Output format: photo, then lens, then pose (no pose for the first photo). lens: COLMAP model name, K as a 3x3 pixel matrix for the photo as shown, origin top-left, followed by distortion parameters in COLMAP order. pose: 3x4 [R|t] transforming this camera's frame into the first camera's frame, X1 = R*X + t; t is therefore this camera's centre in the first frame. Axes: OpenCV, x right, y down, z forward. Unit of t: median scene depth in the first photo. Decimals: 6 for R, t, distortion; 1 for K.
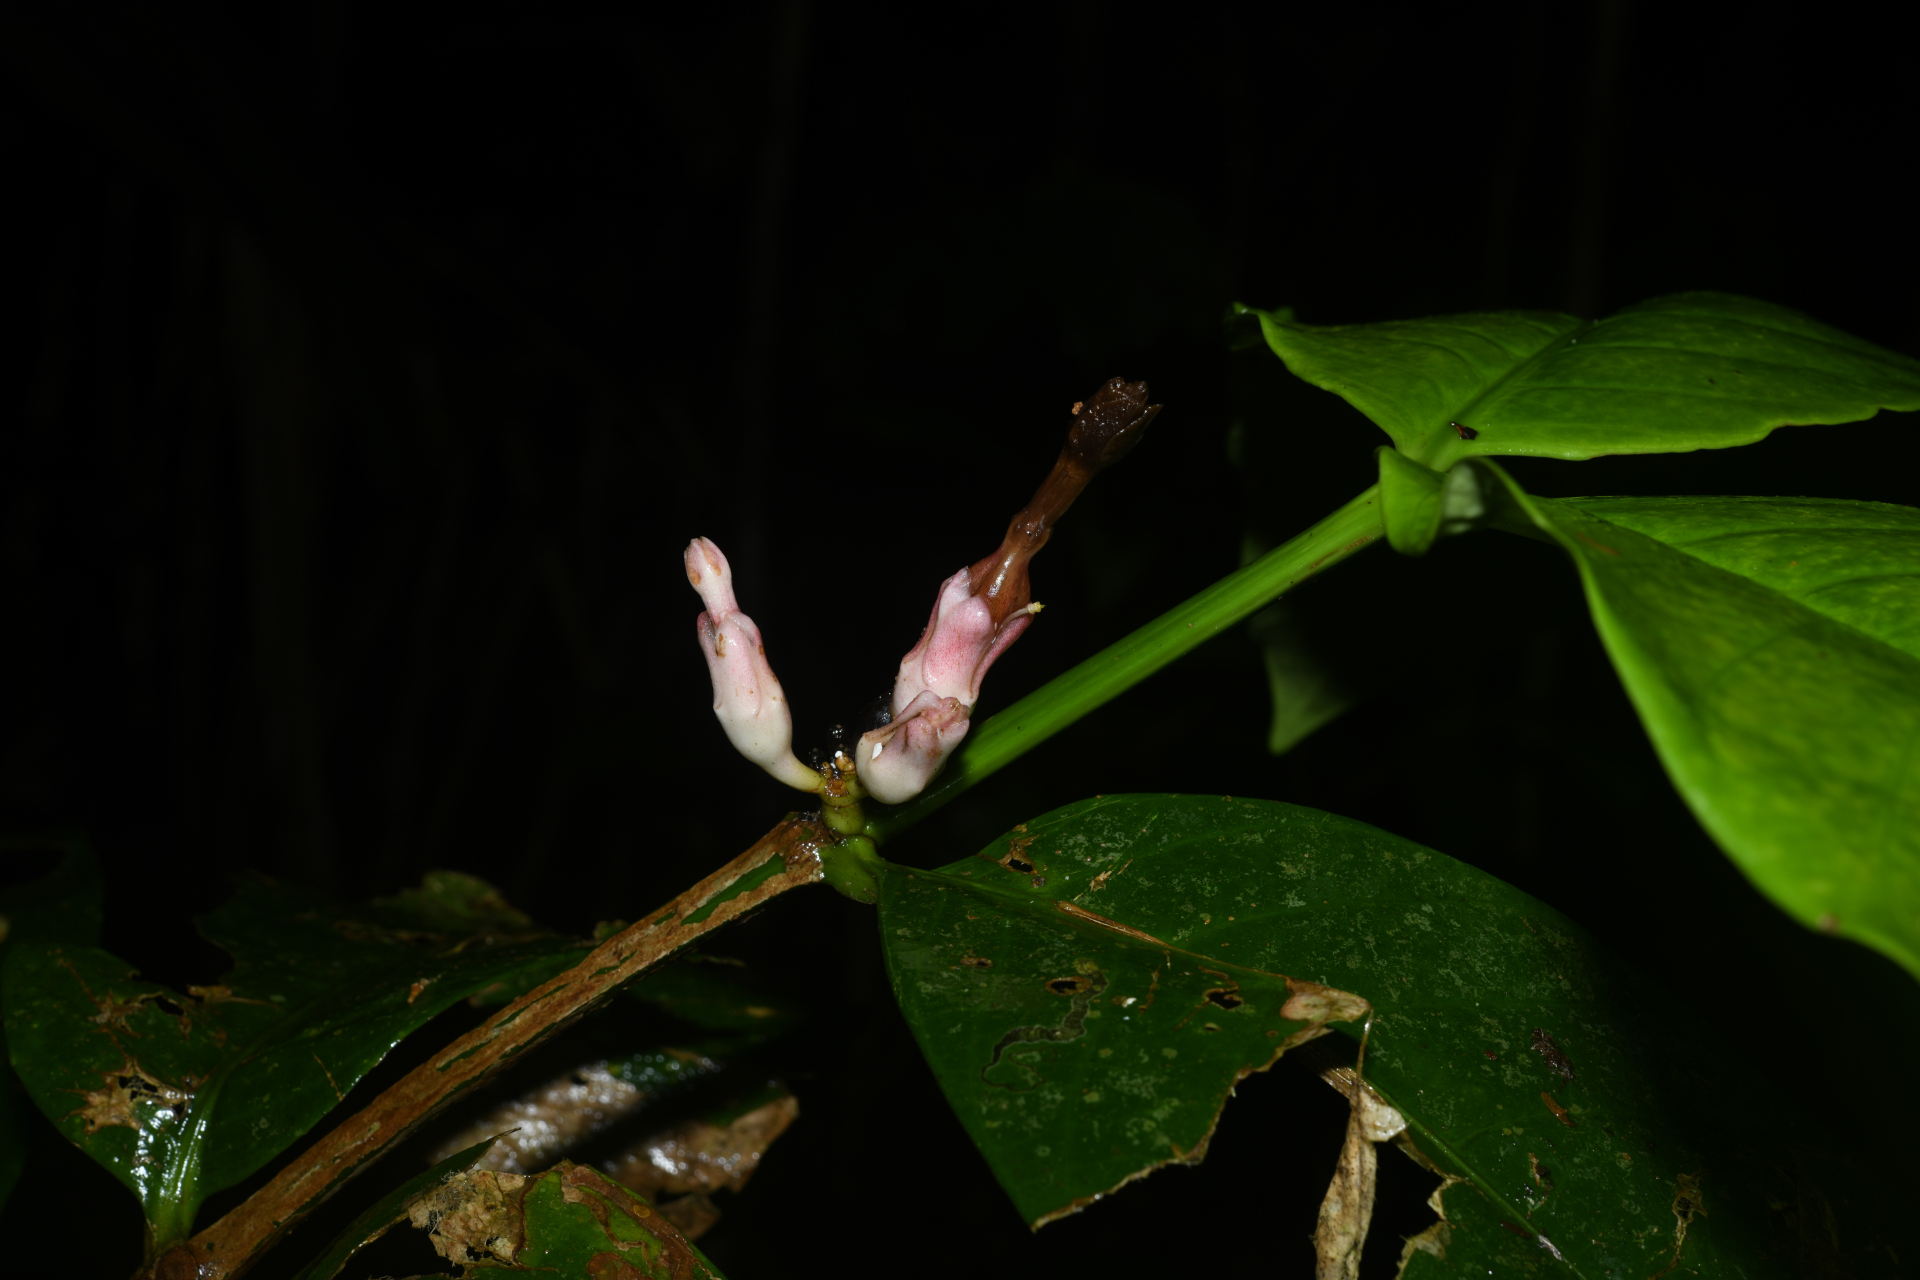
lens RADIAL K [[3401.7, 0, 961.0], [0, 3401.7, 659.3], [0, 0, 1]] dist [0.107577, 0.000000]
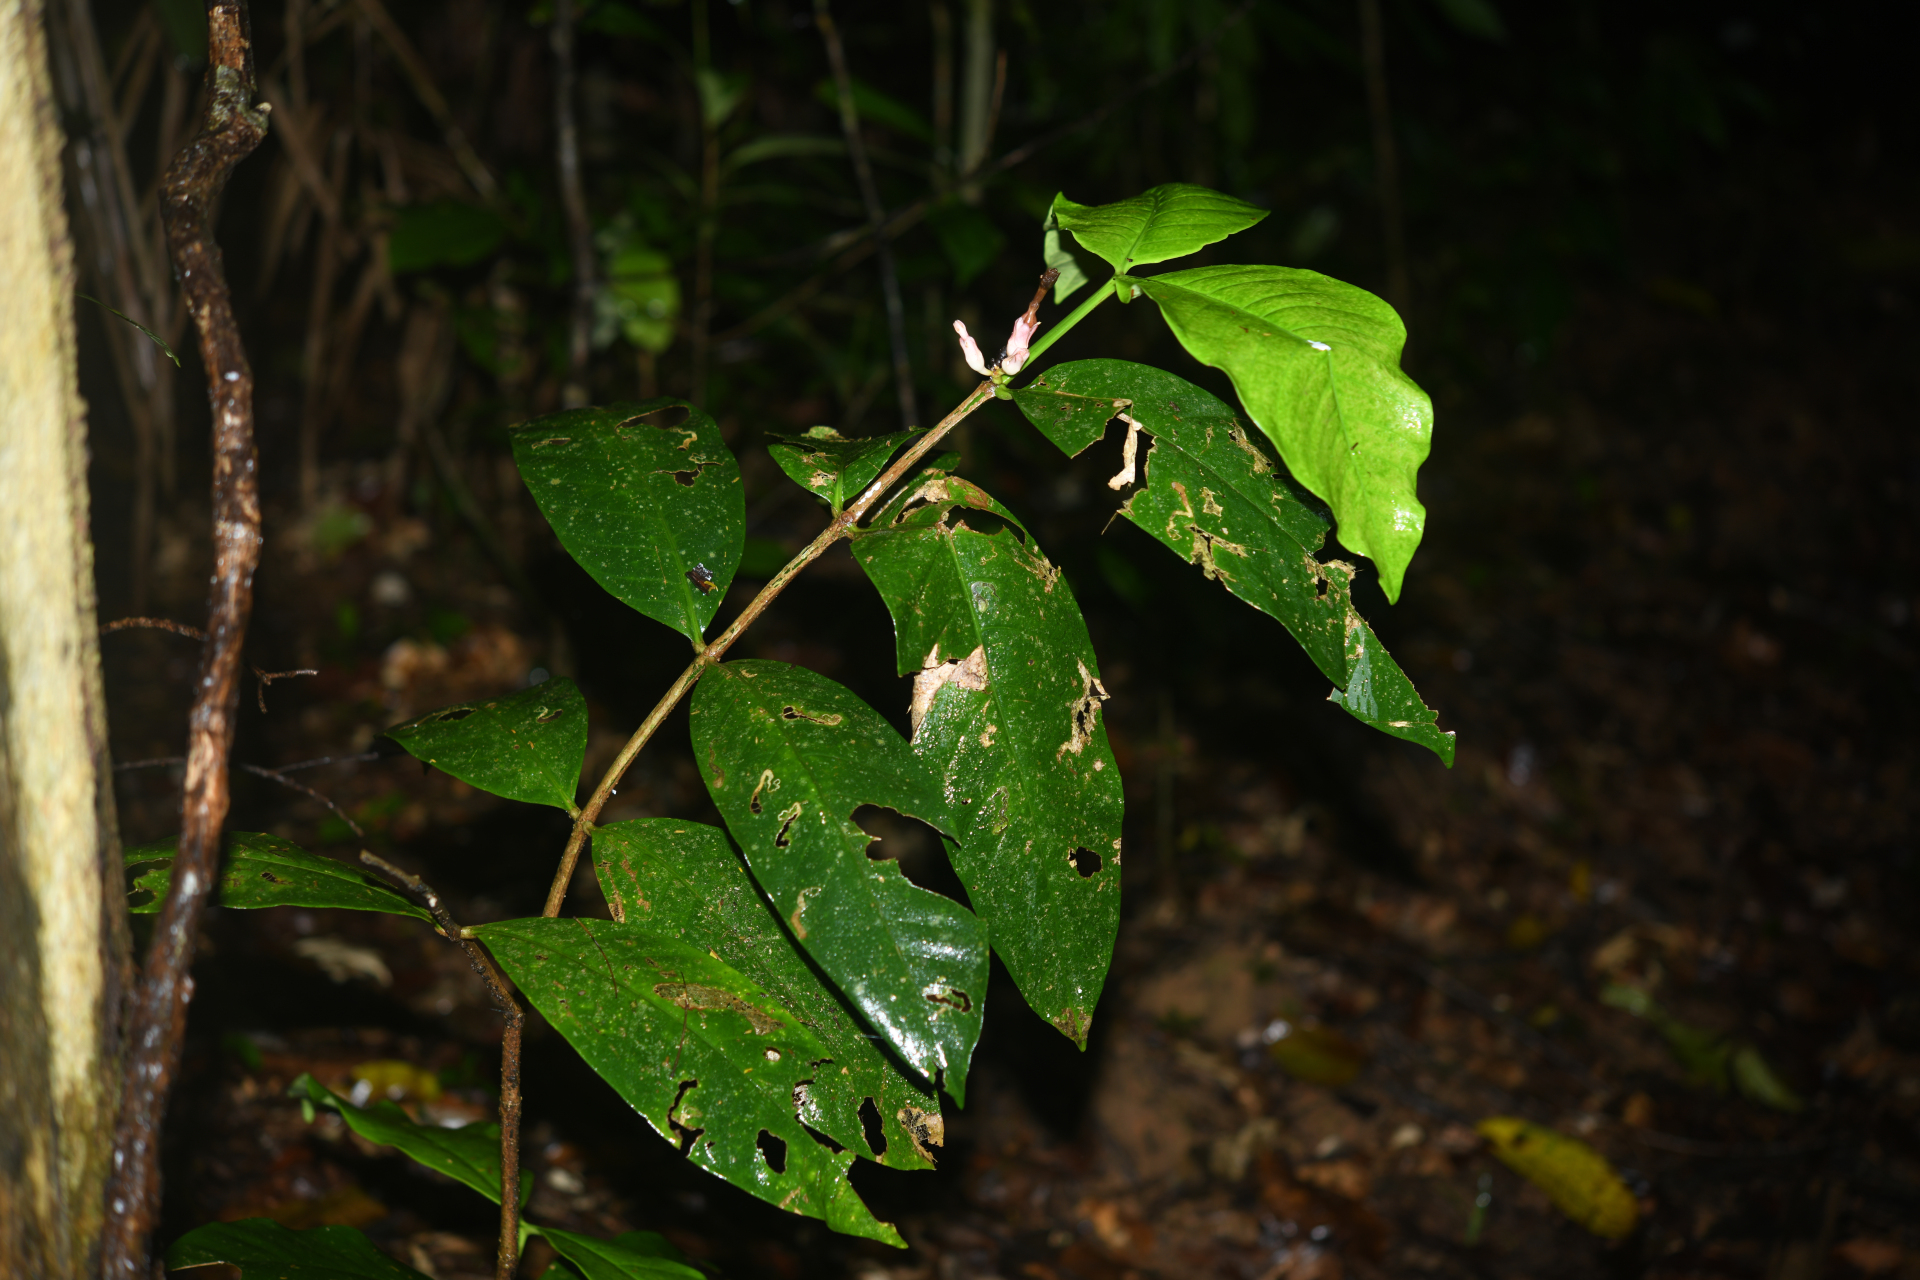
lens RADIAL K [[3401.7, 0, 964.2], [0, 3401.7, 621.2], [0, 0, 1]] dist [0.107577, 0.000000]
pose [[0.979420, -0.179353, 0.092567, -0.518455], [0.166828, 0.977530, 0.128858, -0.210288], [-0.113598, -0.110763, 0.987333, -3.154549]]
